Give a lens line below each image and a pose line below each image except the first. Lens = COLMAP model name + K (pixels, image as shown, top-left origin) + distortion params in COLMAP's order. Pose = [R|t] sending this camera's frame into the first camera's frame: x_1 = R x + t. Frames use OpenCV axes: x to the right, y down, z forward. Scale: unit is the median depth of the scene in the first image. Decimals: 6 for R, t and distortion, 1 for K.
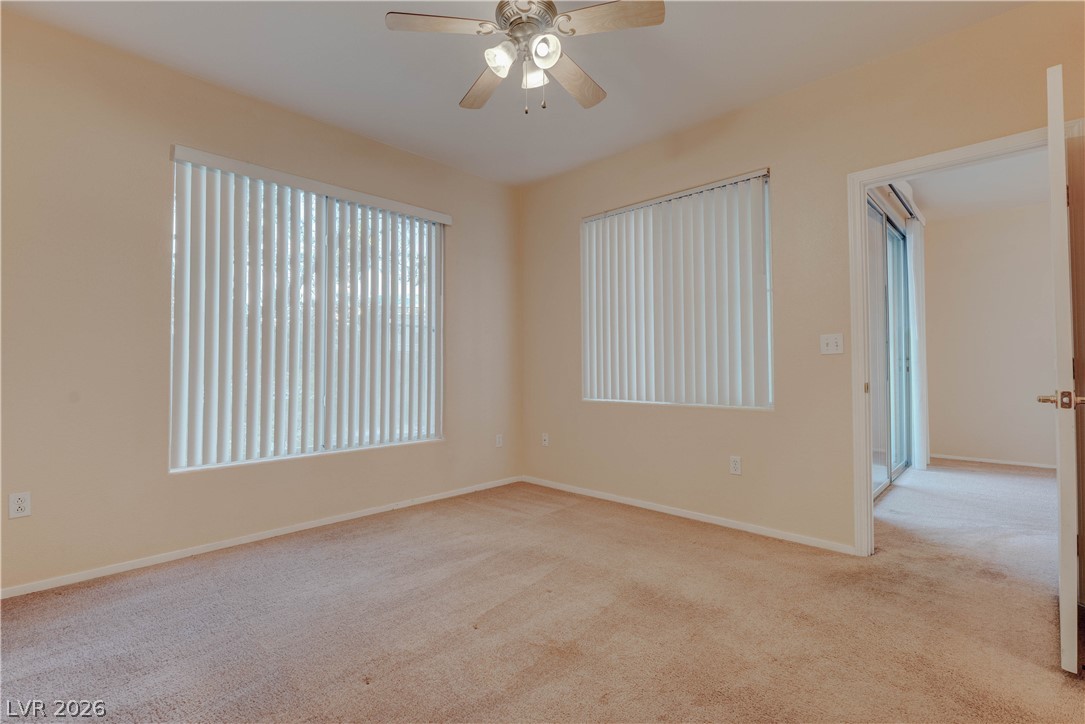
lens RADIAL K [[489.6, 0, 538.8], [0, 489.6, 360.8], [0, 0, 1]] dist [-0.022708, 0.007763]
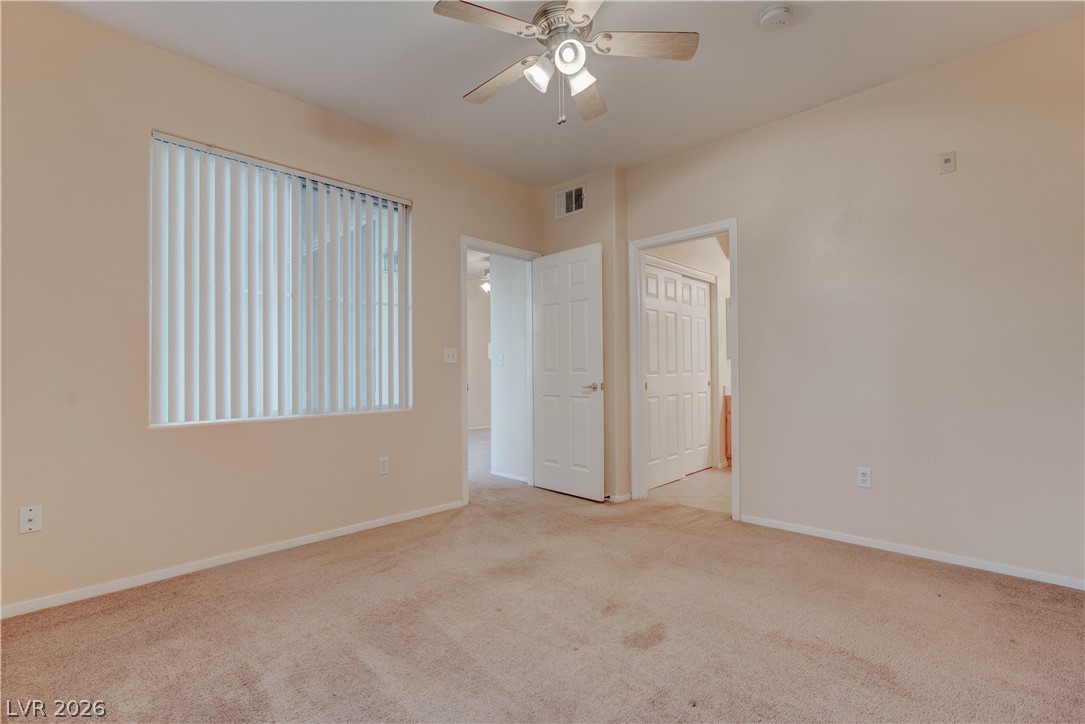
lens RADIAL K [[489.6, 0, 538.9], [0, 489.6, 366.0], [0, 0, 1]] dist [-0.022708, 0.007763]
pose [[0.002958, 0.016979, 0.999851, -0.670527], [-0.008255, 0.999822, -0.016954, 0.012693], [-0.999962, -0.008204, 0.003097, 0.669602]]
